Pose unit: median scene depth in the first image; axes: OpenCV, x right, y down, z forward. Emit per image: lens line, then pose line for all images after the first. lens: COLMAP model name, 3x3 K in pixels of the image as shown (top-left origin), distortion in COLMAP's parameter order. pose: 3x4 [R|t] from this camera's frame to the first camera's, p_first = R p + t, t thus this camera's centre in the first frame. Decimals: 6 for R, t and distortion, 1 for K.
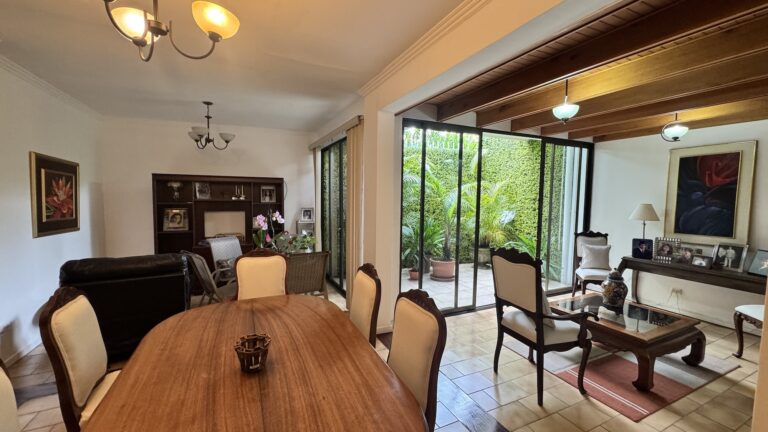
lens RADIAL K [[308.0, 0, 388.7], [0, 308.0, 214.1], [0, 0, 1]] dist [0.000810, -0.000069]
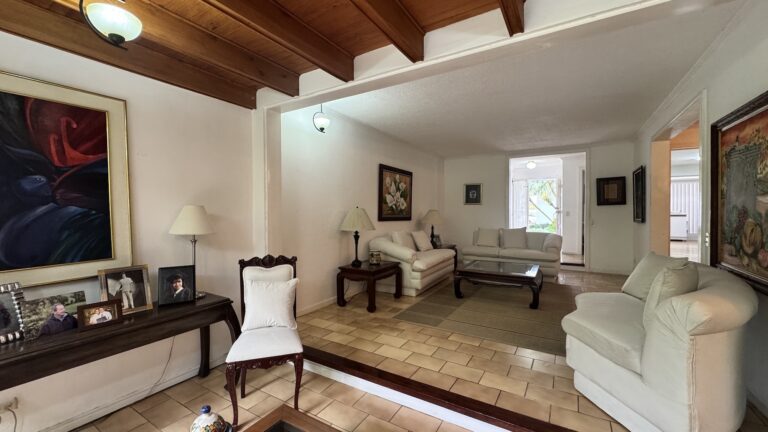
lens RADIAL K [[308.0, 0, 381.9], [0, 308.0, 220.0], [0, 0, 1]] dist [0.000810, -0.000069]
pose [[-0.542176, -0.043212, 0.839153, 0.335141], [0.040455, 0.996176, 0.077436, -0.019827], [-0.839290, 0.075932, -0.538355, 0.846942]]
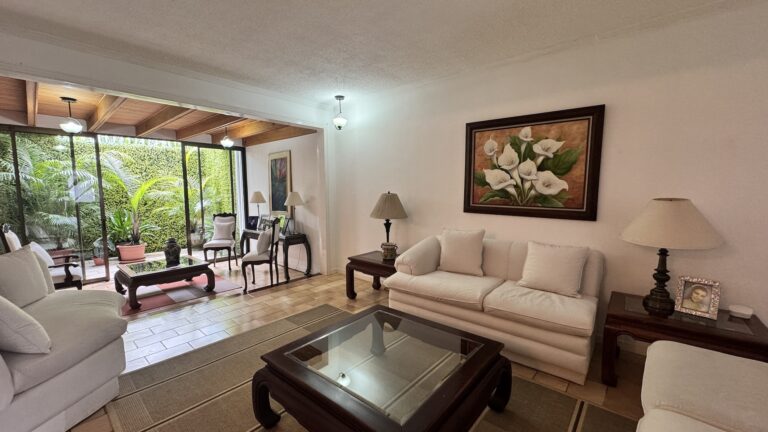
lens RADIAL K [[308.0, 0, 382.0], [0, 308.0, 217.8], [0, 0, 1]] dist [0.000810, -0.000069]
pose [[0.916262, -0.073655, 0.393749, 0.928931], [0.053549, 0.996650, 0.061824, 0.040677], [-0.396984, -0.035563, 0.917136, -0.672888]]
